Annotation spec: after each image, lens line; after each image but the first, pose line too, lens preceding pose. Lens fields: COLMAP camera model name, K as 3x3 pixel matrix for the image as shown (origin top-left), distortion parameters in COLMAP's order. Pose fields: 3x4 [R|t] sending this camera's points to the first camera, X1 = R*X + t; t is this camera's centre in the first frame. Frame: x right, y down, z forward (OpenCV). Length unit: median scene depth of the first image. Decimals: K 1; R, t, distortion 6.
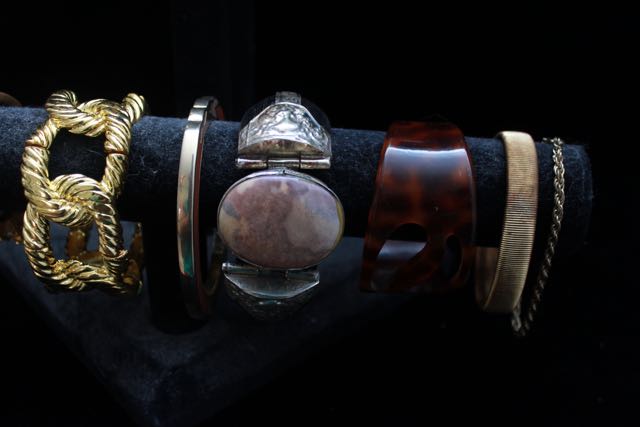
lens RADIAL K [[820.0, 0, 320.0], [0, 820.0, 213.5], [0, 0, 1]] dist [-0.073243, -0.006034]
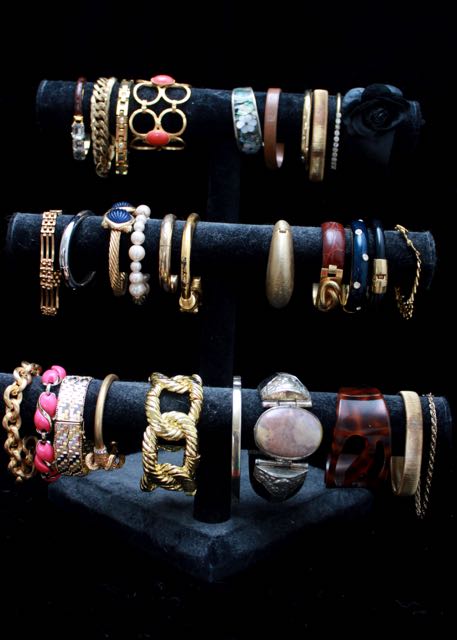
lens RADIAL K [[1130.0, 0, 228.5], [0, 1130.0, 320.0], [0, 0, 1]] dist [0.024963, 0.107124]
pose [[0.993902, 0.005378, 0.110137, -0.455813], [0.035534, 0.929908, -0.366072, 0.687656], [-0.104386, 0.367753, 0.924046, -1.416151]]
